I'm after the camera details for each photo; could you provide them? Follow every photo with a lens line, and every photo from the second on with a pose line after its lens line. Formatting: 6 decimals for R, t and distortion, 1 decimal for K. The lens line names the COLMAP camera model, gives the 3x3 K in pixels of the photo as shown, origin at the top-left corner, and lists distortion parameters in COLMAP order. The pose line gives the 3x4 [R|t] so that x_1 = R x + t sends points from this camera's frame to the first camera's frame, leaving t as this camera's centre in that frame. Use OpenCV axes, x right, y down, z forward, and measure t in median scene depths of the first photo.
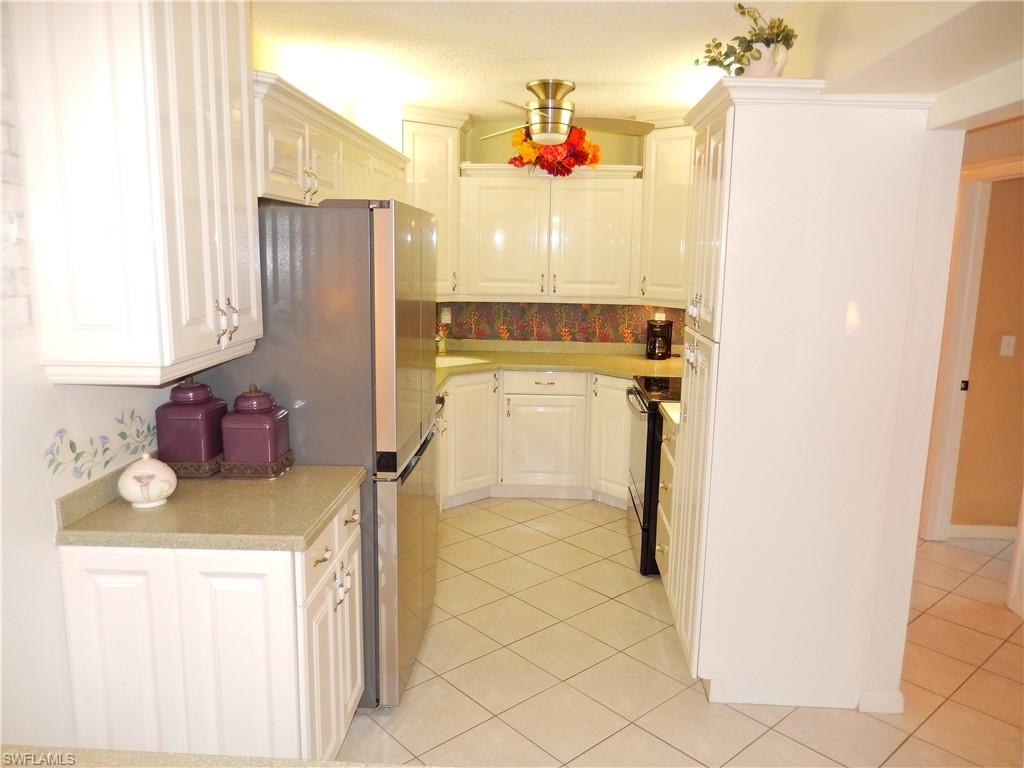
lens RADIAL K [[767.8, 0, 512.3], [0, 767.8, 375.6], [0, 0, 1]] dist [-0.002827, -0.006016]
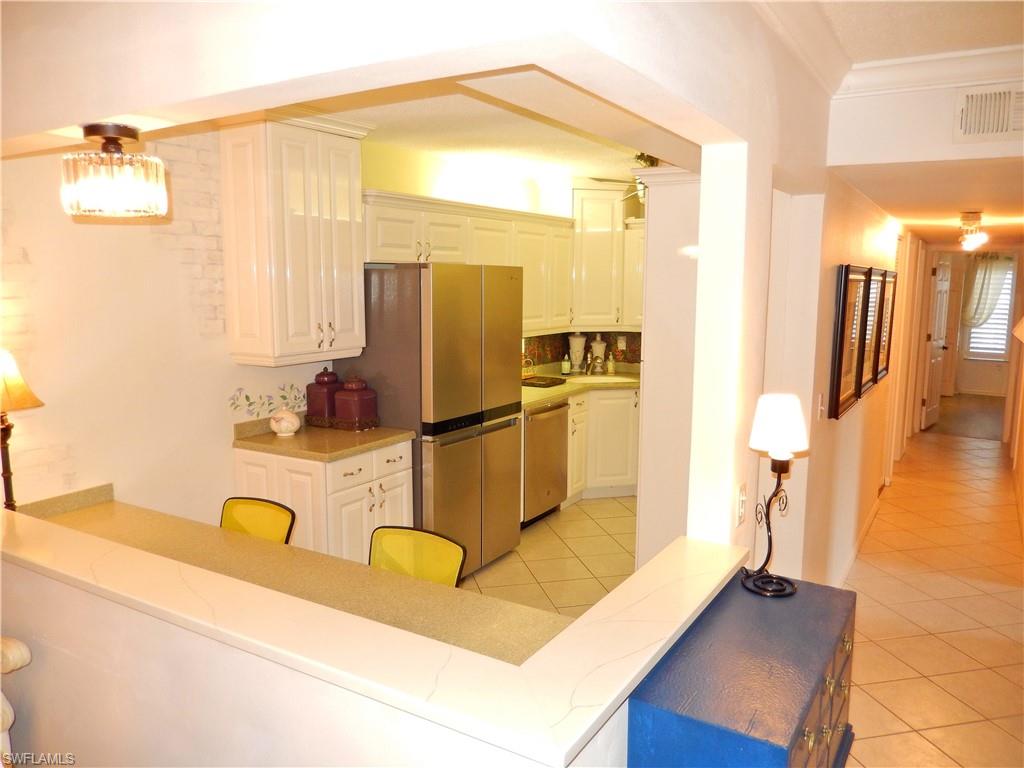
lens RADIAL K [[767.8, 0, 512.3], [0, 767.8, 375.6], [0, 0, 1]] dist [-0.002827, -0.006016]
pose [[0.879074, 0.050928, -0.473956, 0.376695], [-0.070154, 0.997272, -0.022959, 0.014154], [0.471494, 0.053432, 0.880249, -0.155018]]
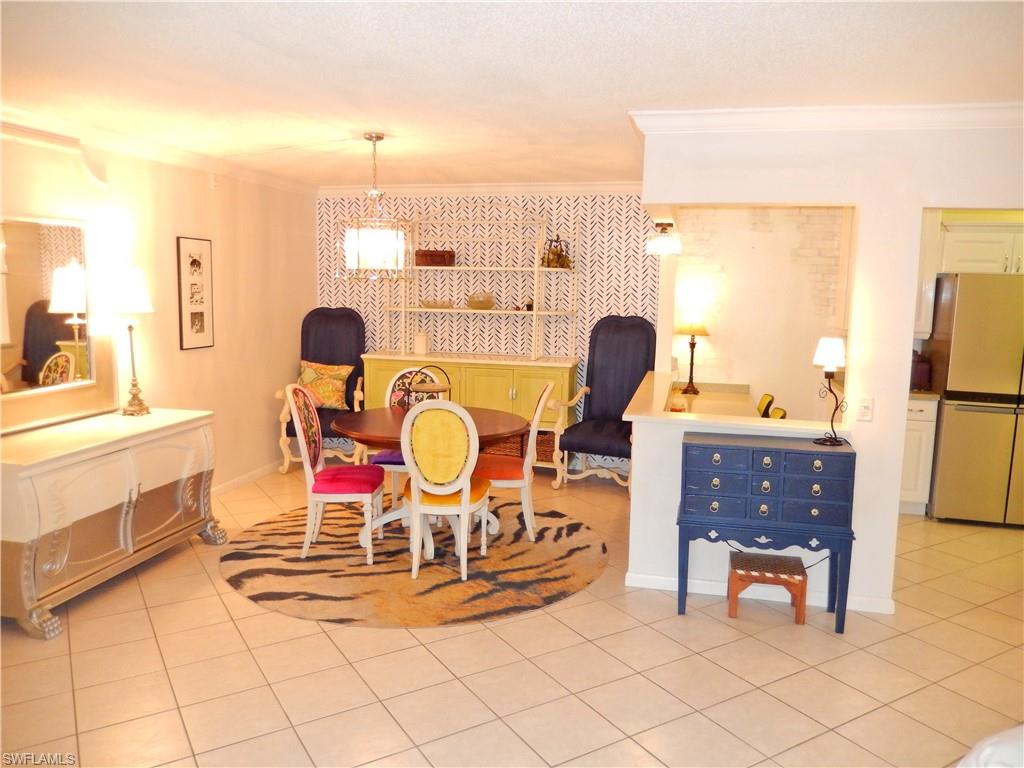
lens RADIAL K [[767.8, 0, 512.3], [0, 767.8, 375.6], [0, 0, 1]] dist [-0.002827, -0.006016]
pose [[-0.175225, 0.109175, -0.978456, 1.115210], [-0.186055, 0.972253, 0.141802, -0.008104], [0.966788, 0.206894, -0.150051, 0.072486]]
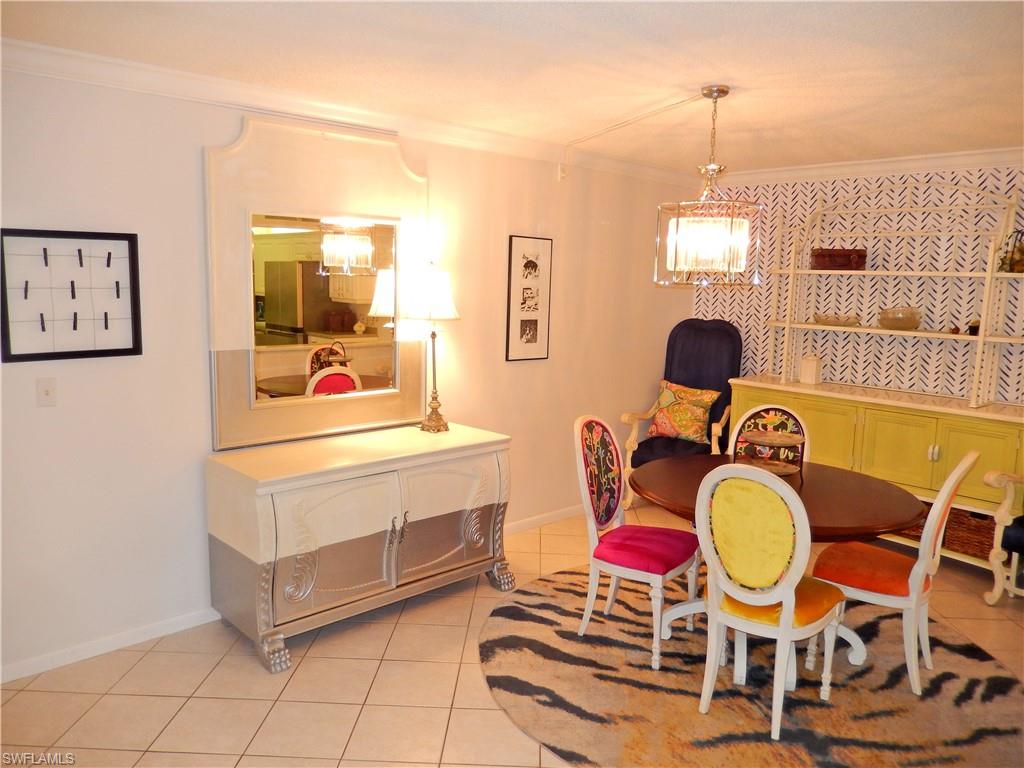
lens RADIAL K [[767.8, 0, 512.3], [0, 767.8, 375.6], [0, 0, 1]] dist [-0.002827, -0.006016]
pose [[-0.691073, 0.064280, -0.719921, 0.834723], [-0.157069, 0.958879, 0.236391, -0.017224], [0.705512, 0.276441, -0.652559, 0.099140]]
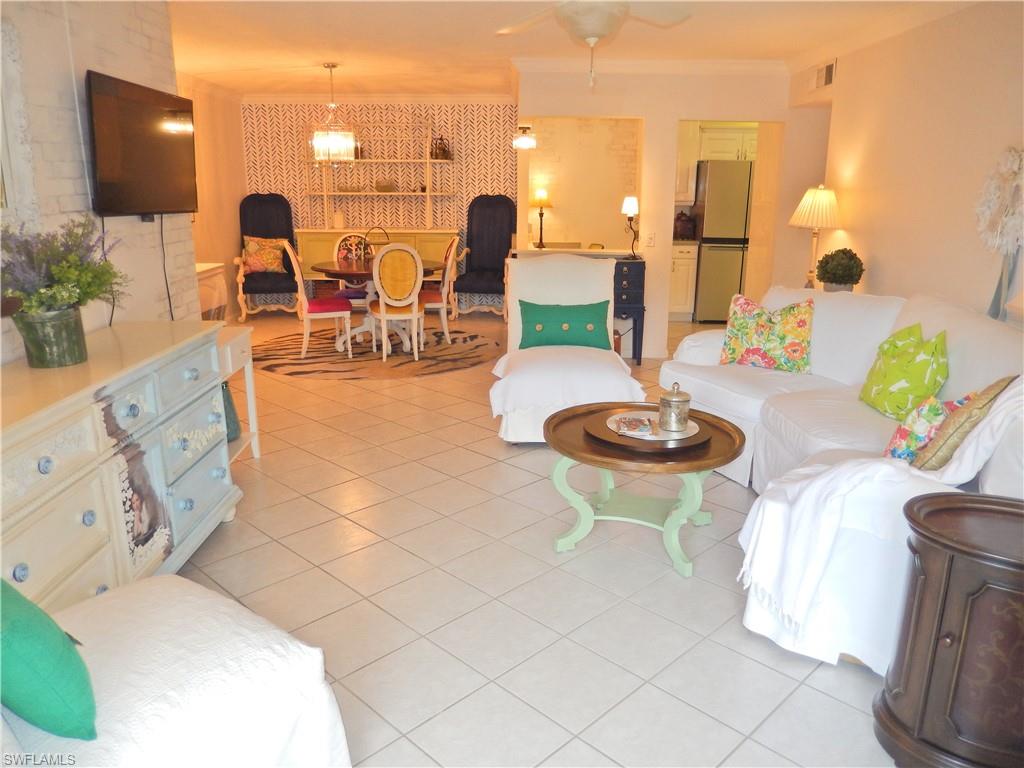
lens RADIAL K [[767.8, 0, 512.3], [0, 767.8, 375.6], [0, 0, 1]] dist [-0.002827, -0.006016]
pose [[0.058237, 0.236929, -0.969780, 1.649603], [-0.173326, 0.959075, 0.223905, 0.038398], [0.983141, 0.155049, 0.096920, -0.023824]]
